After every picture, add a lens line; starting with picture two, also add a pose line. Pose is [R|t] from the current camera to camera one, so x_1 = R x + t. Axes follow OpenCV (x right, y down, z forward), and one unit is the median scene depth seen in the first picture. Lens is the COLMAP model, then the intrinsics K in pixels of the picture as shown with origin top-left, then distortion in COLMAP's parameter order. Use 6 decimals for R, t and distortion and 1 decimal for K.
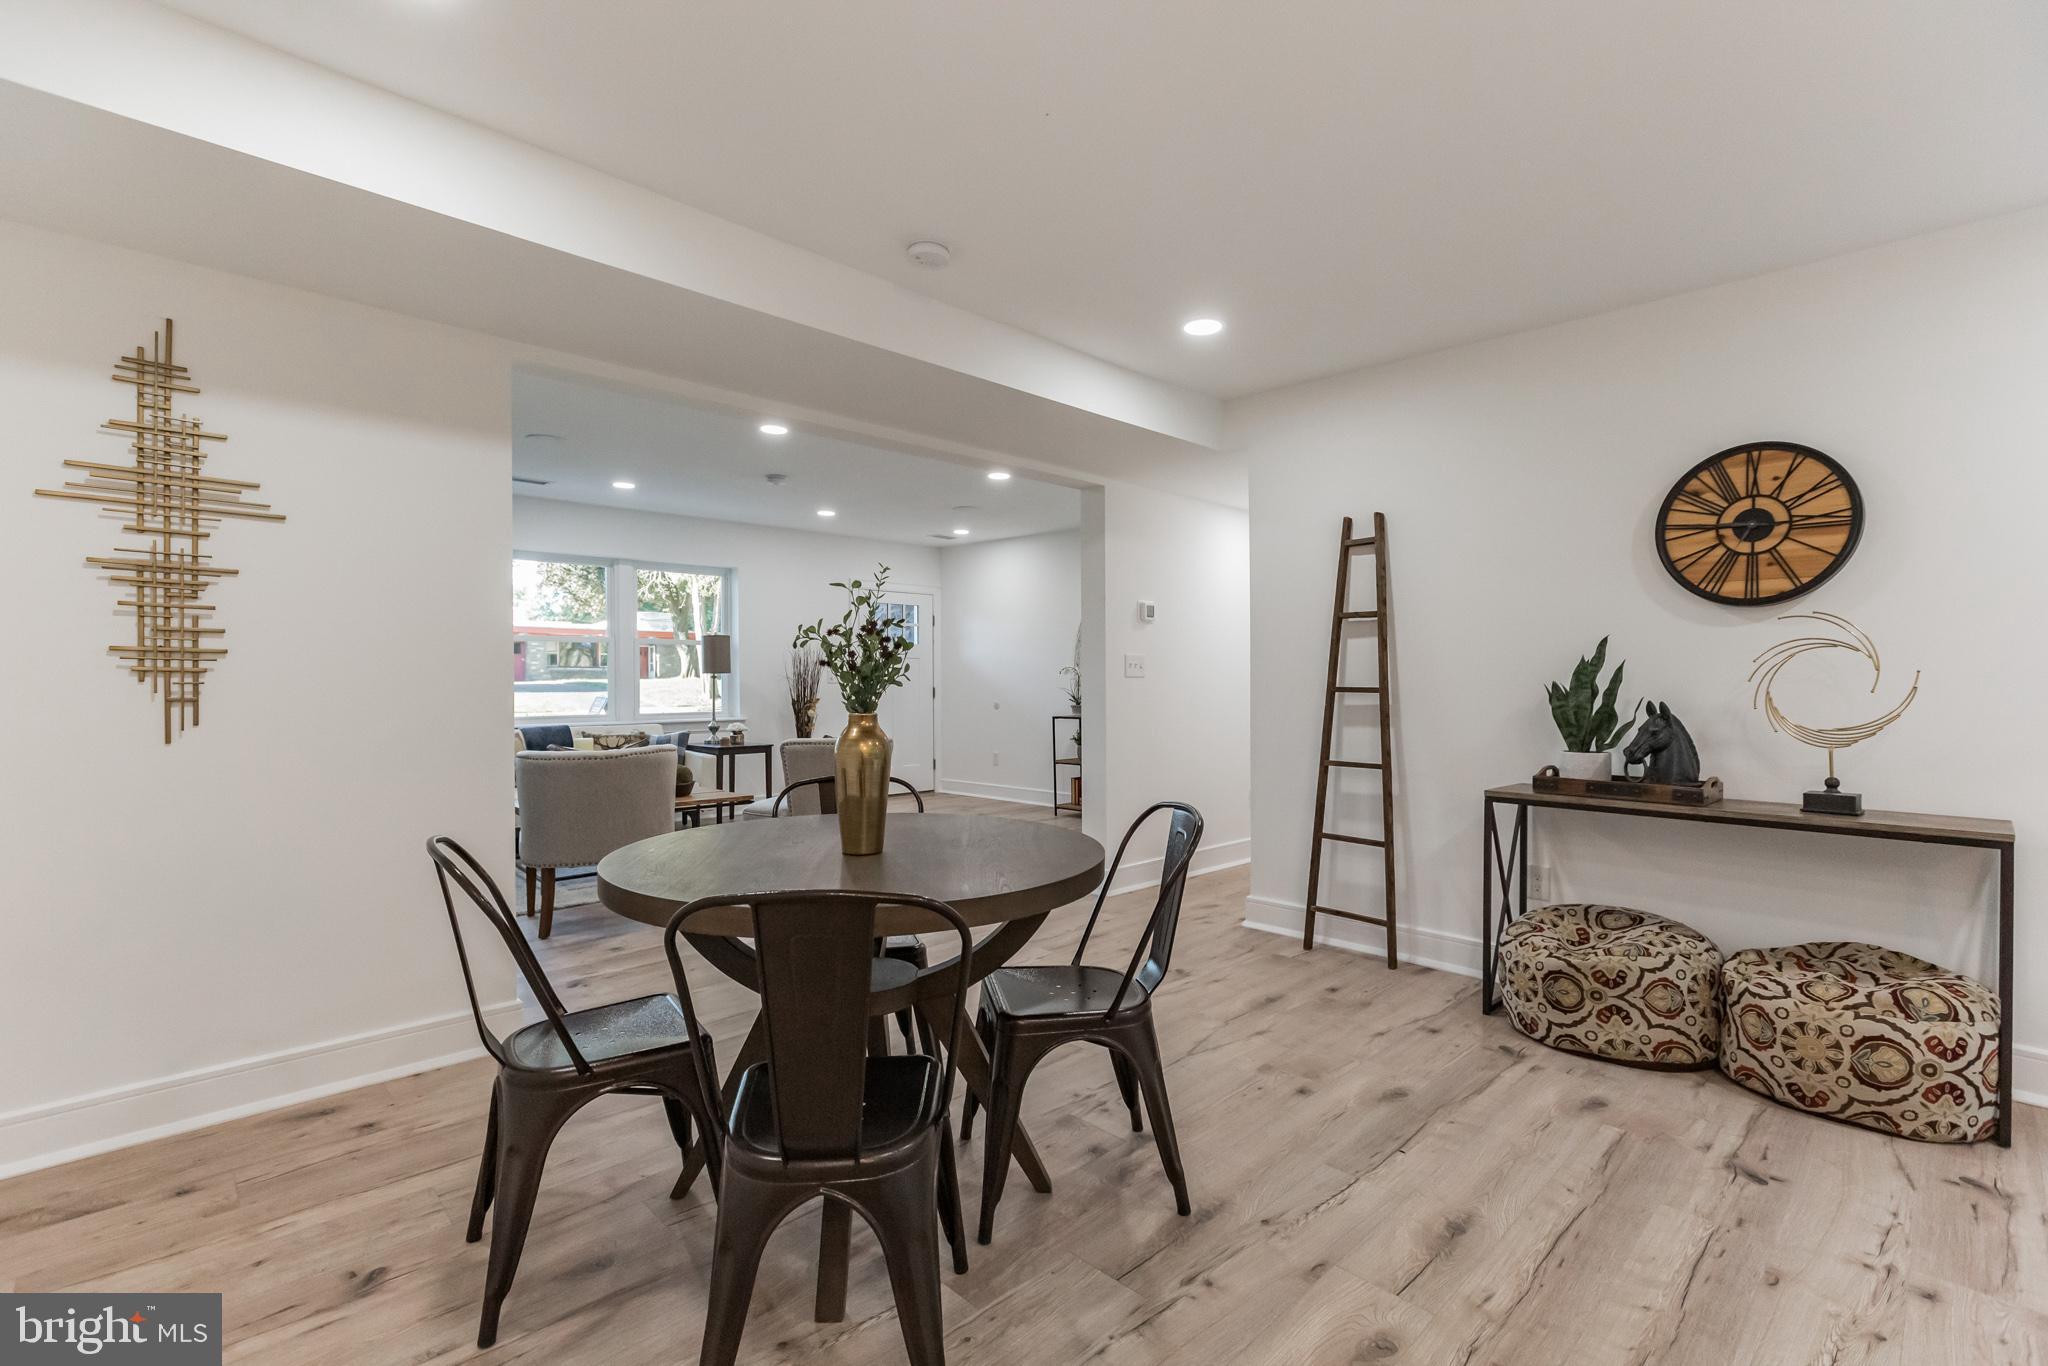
lens RADIAL K [[917.4, 0, 1011.0], [0, 917.4, 689.6], [0, 0, 1]] dist [0.002065, 0.000001]
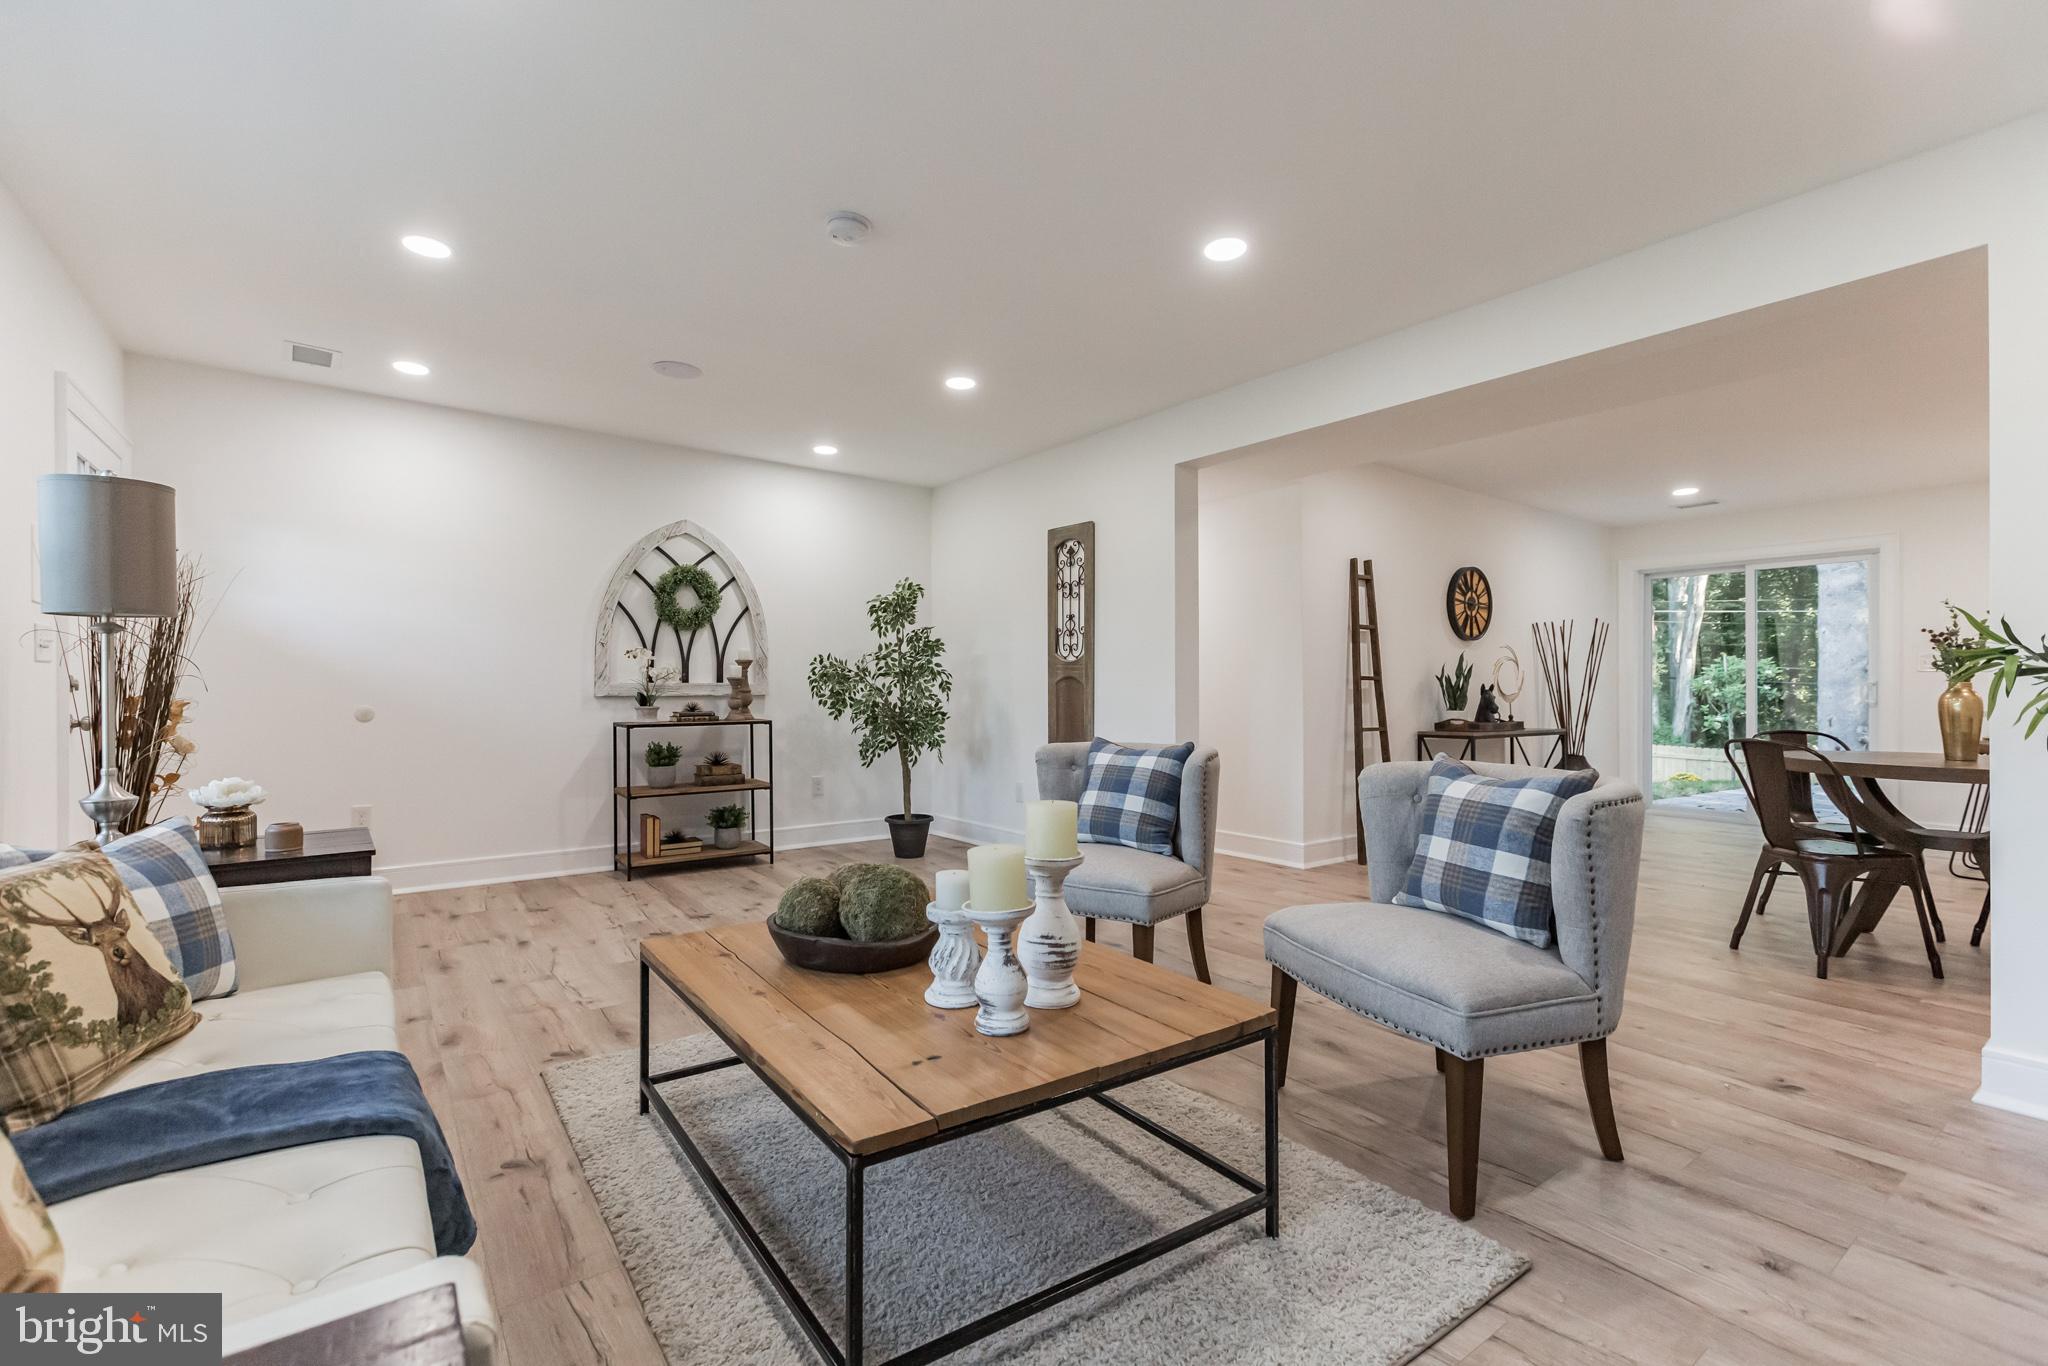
lens RADIAL K [[917.4, 0, 1011.0], [0, 917.4, 689.6], [0, 0, 1]] dist [0.002065, 0.000001]
pose [[0.150714, 0.001238, 0.988577, -1.500234], [0.007949, 0.999965, -0.002464, 0.022521], [-0.988545, 0.008229, 0.150699, 1.728123]]
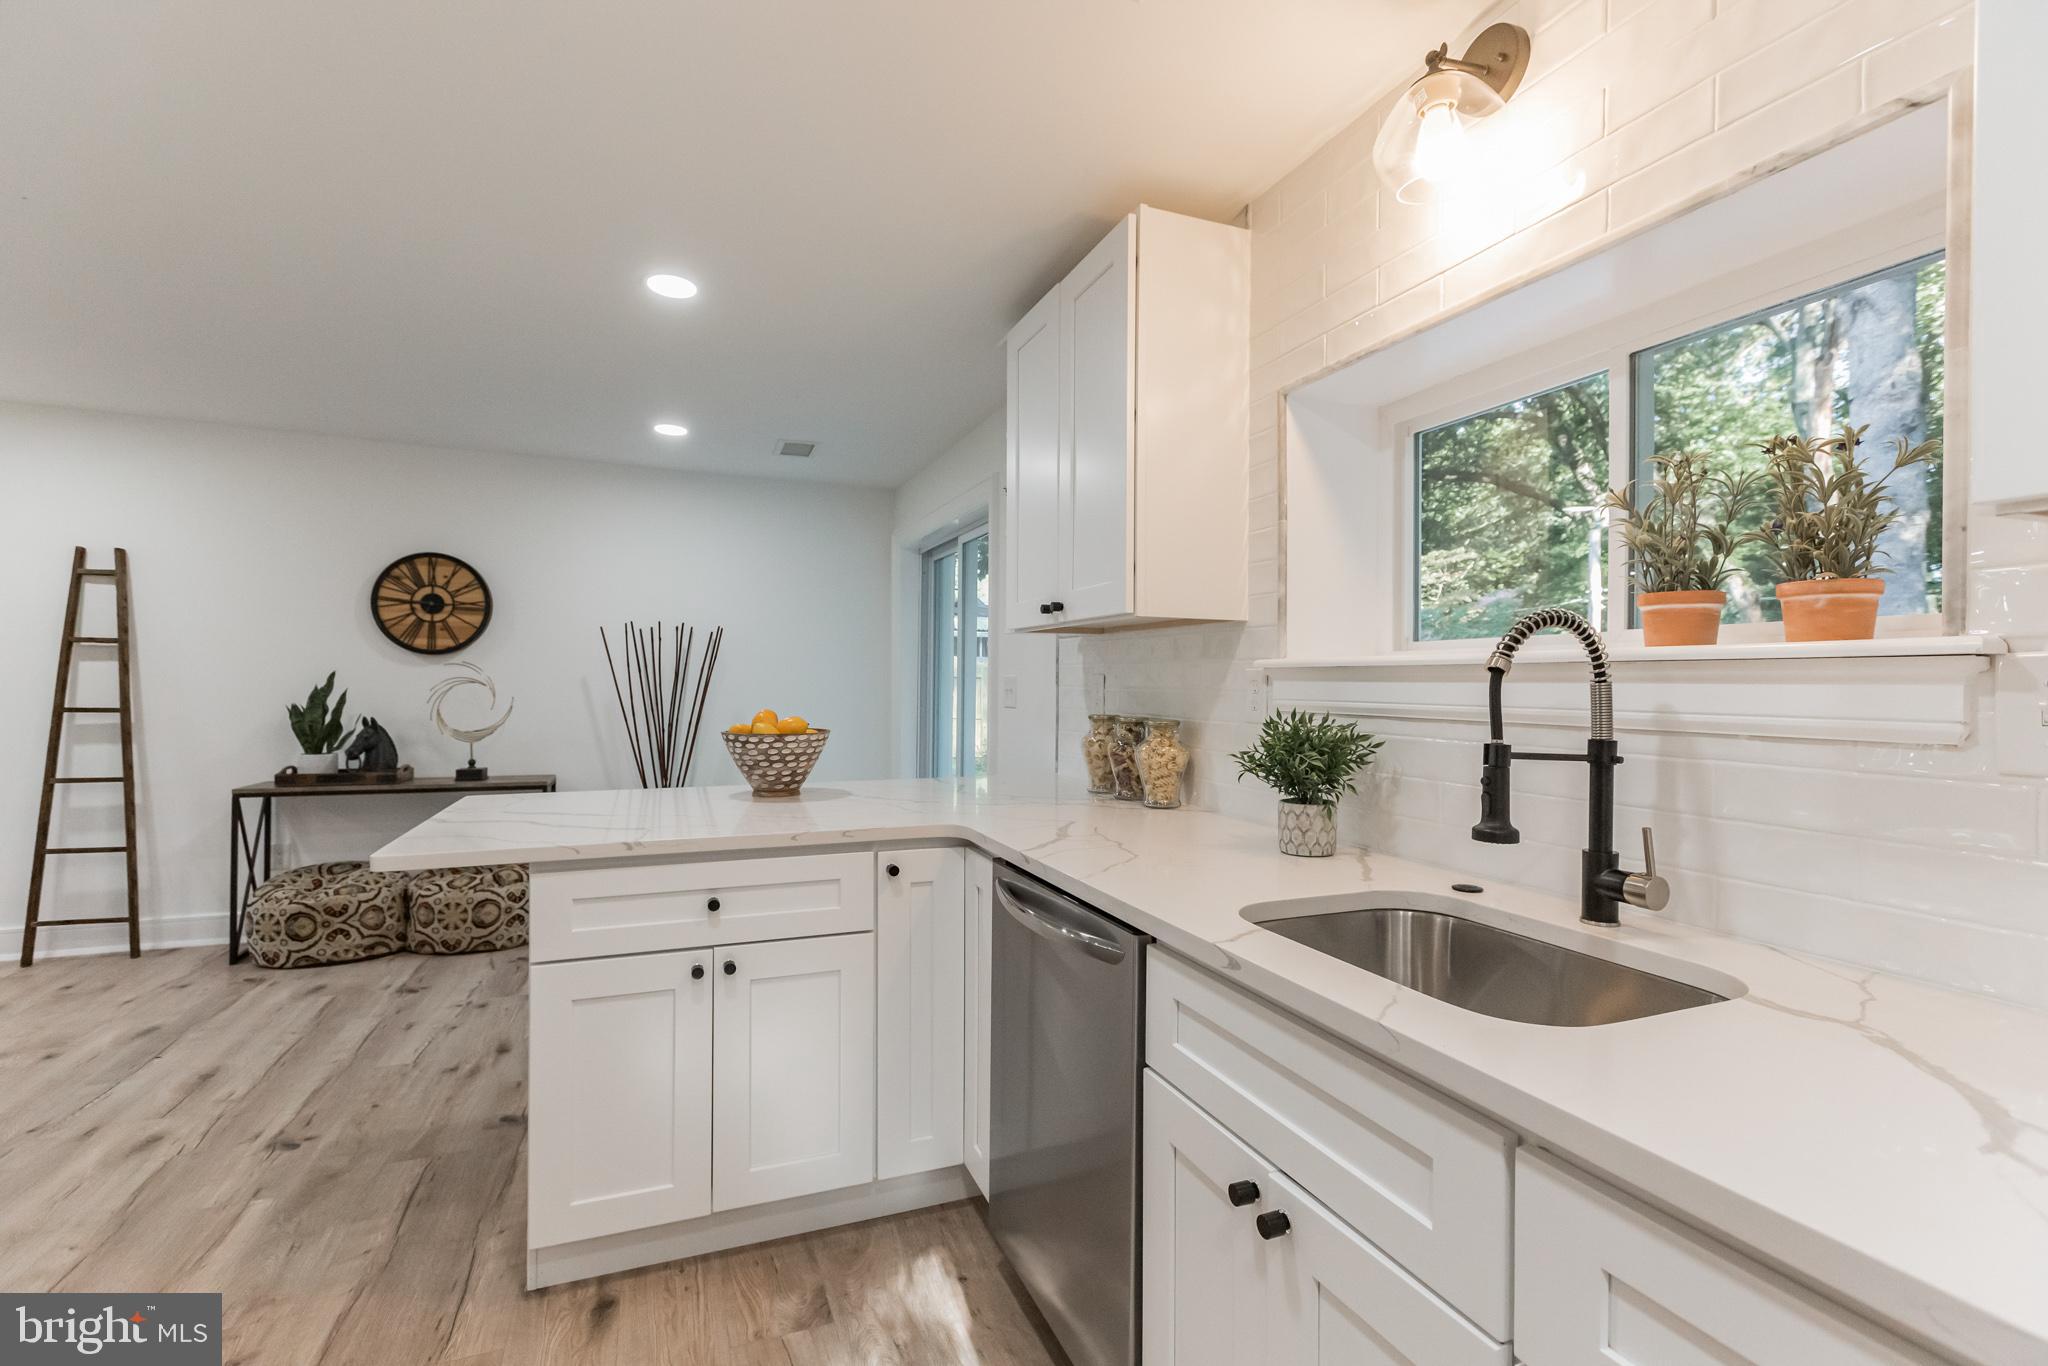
lens RADIAL K [[902.9, 0, 1024.0], [0, 902.9, 683.0], [0, 0, 1]] dist [-0.000231, -0.000135]
pose [[0.368875, 0.003193, 0.929474, -0.259687], [-0.001529, 0.999995, -0.002828, -0.038636], [-0.929478, -0.000378, 0.368878, -0.515565]]
